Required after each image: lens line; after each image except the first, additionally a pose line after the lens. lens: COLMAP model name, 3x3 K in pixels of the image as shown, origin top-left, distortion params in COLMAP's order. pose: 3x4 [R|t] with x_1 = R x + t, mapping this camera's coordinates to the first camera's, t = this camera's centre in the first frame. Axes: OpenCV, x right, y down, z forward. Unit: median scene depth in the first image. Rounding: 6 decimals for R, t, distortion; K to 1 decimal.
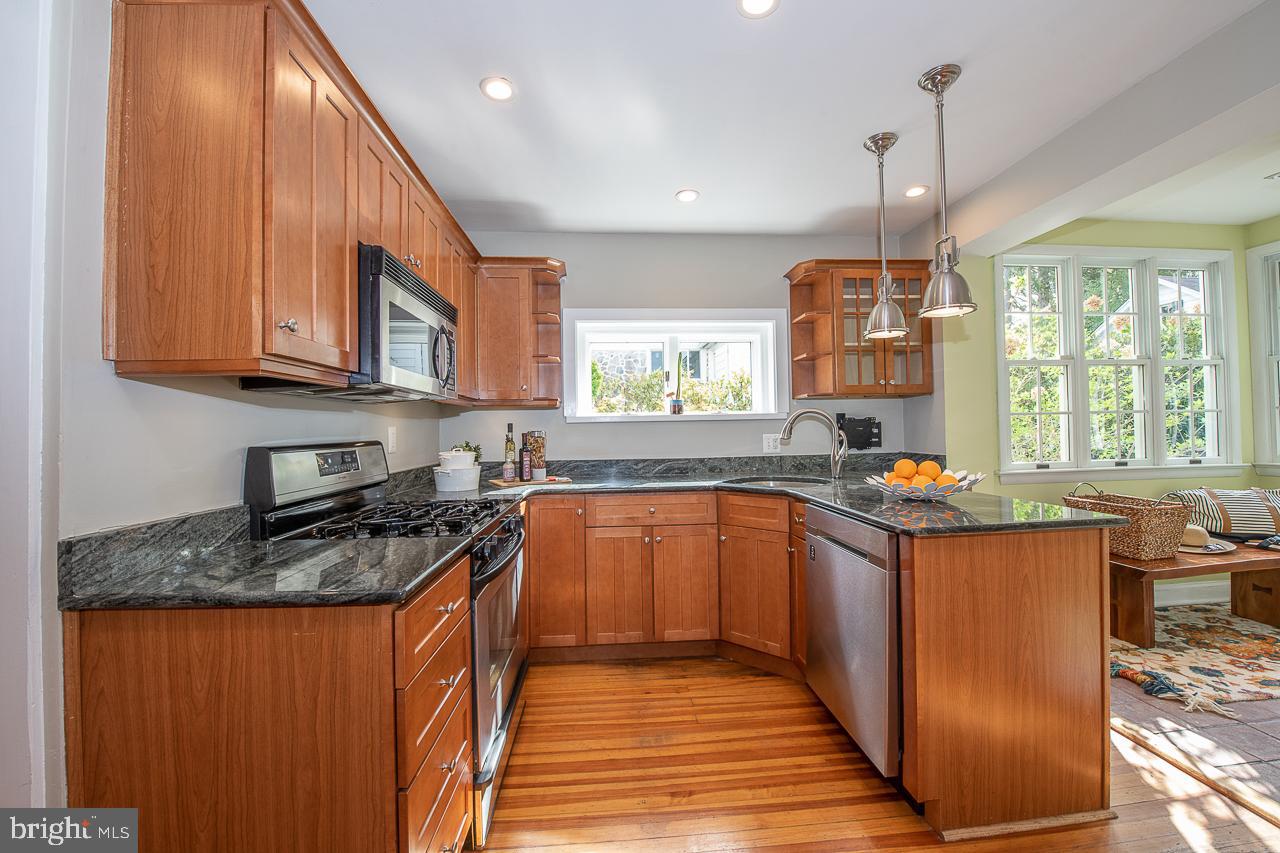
lens RADIAL K [[506.9, 0, 642.9], [0, 506.9, 424.3], [0, 0, 1]] dist [-0.019940, -0.000600]
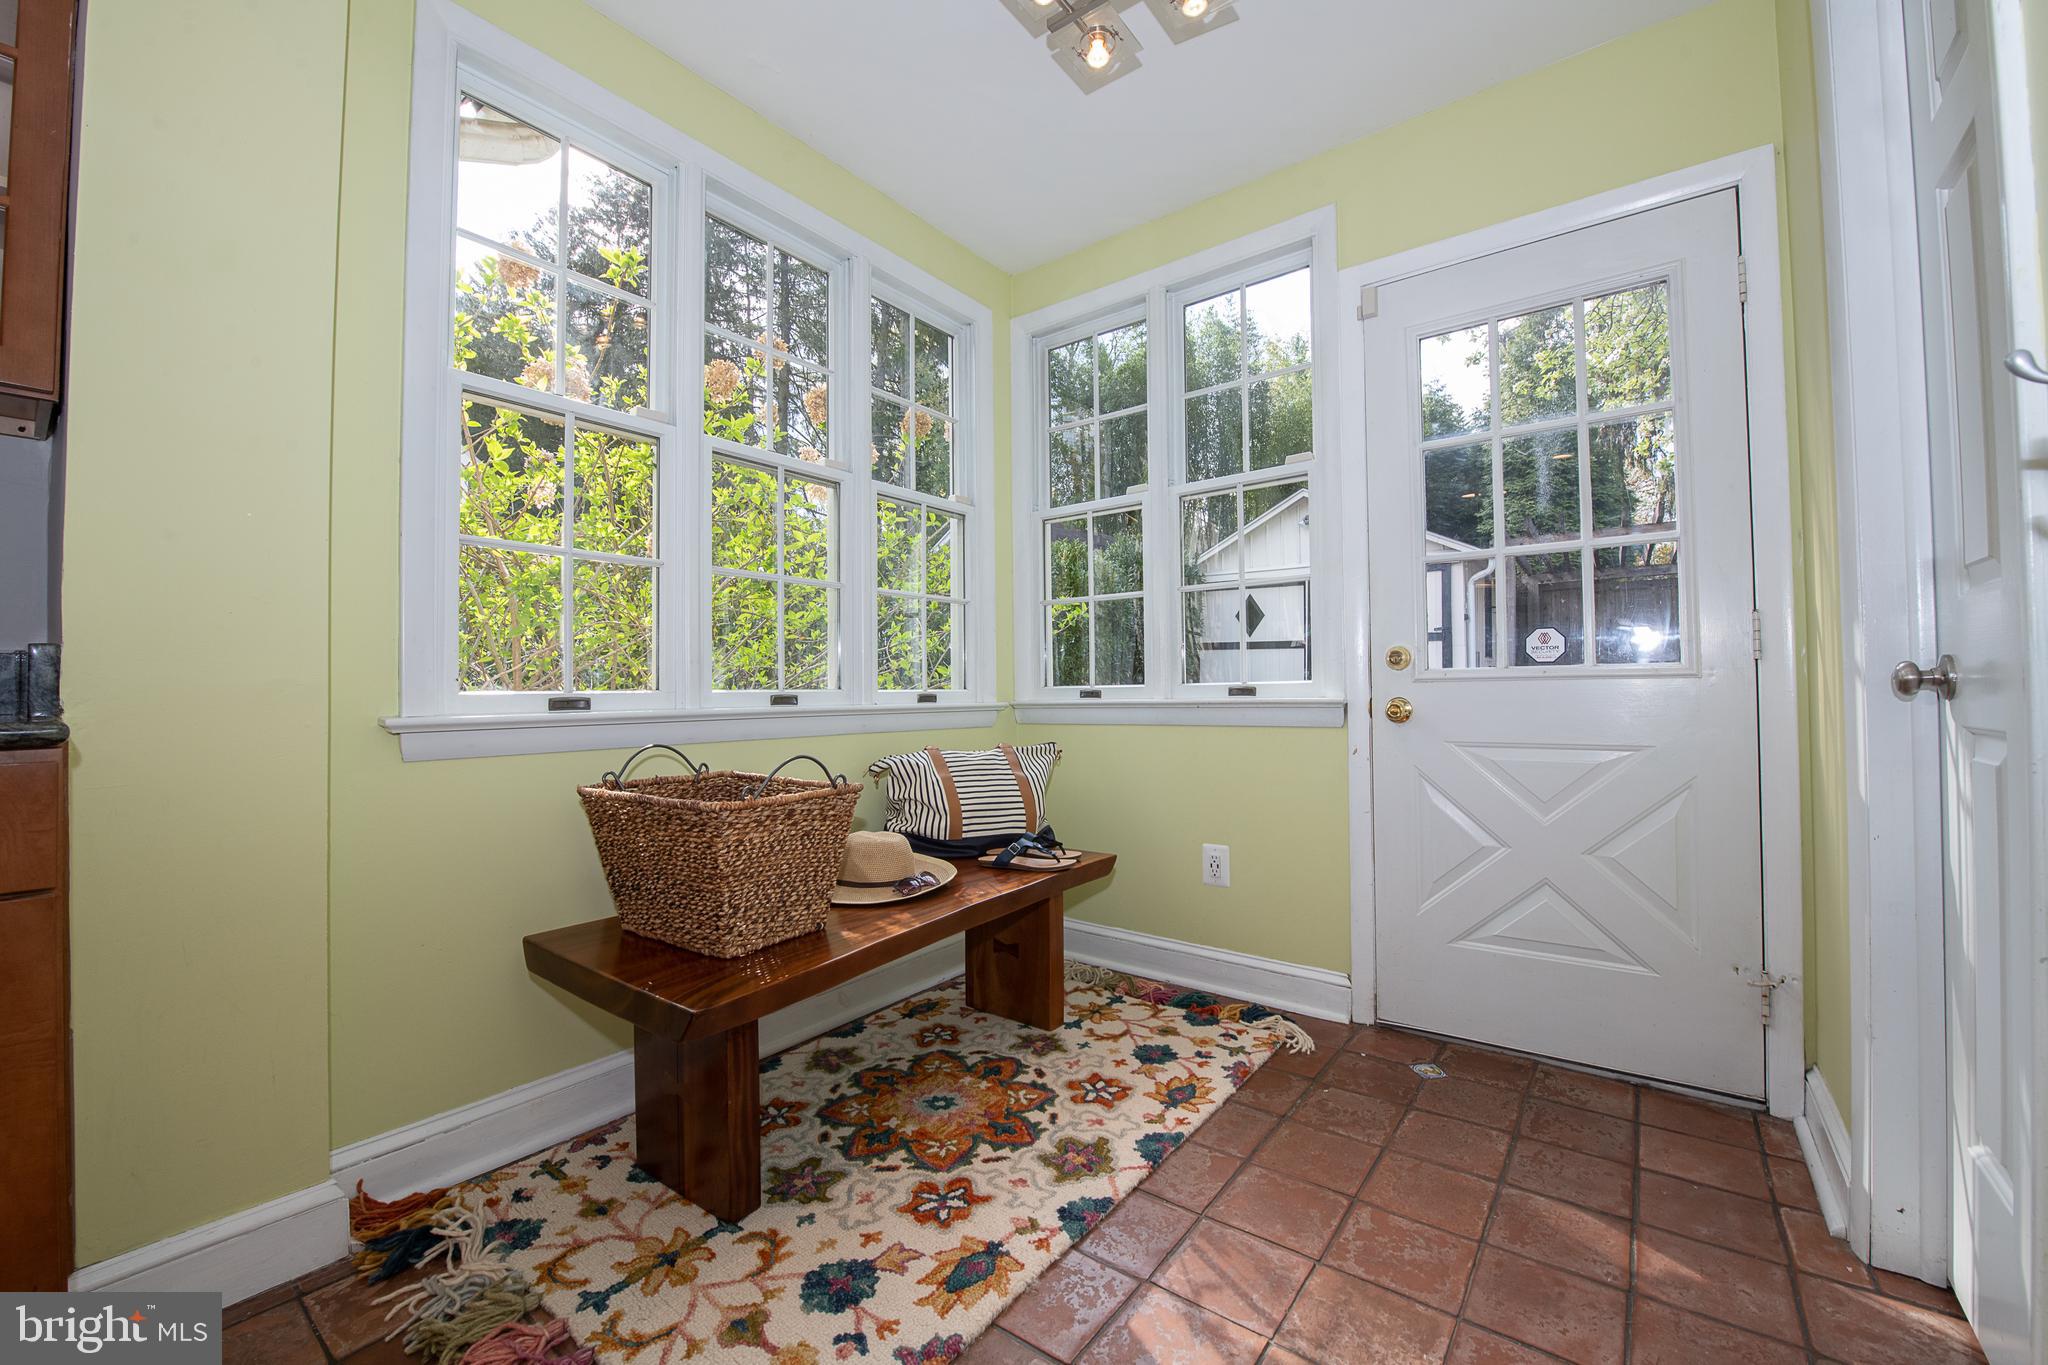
lens RADIAL K [[811.1, 0, 1028.2], [0, 811.1, 678.1], [0, 0, 1]] dist [-0.019940, -0.000600]
pose [[0.665714, 0.025074, 0.745786, 0.719544], [-0.011714, 0.999663, -0.023152, 0.092526], [-0.746115, 0.006677, 0.665784, 0.475147]]
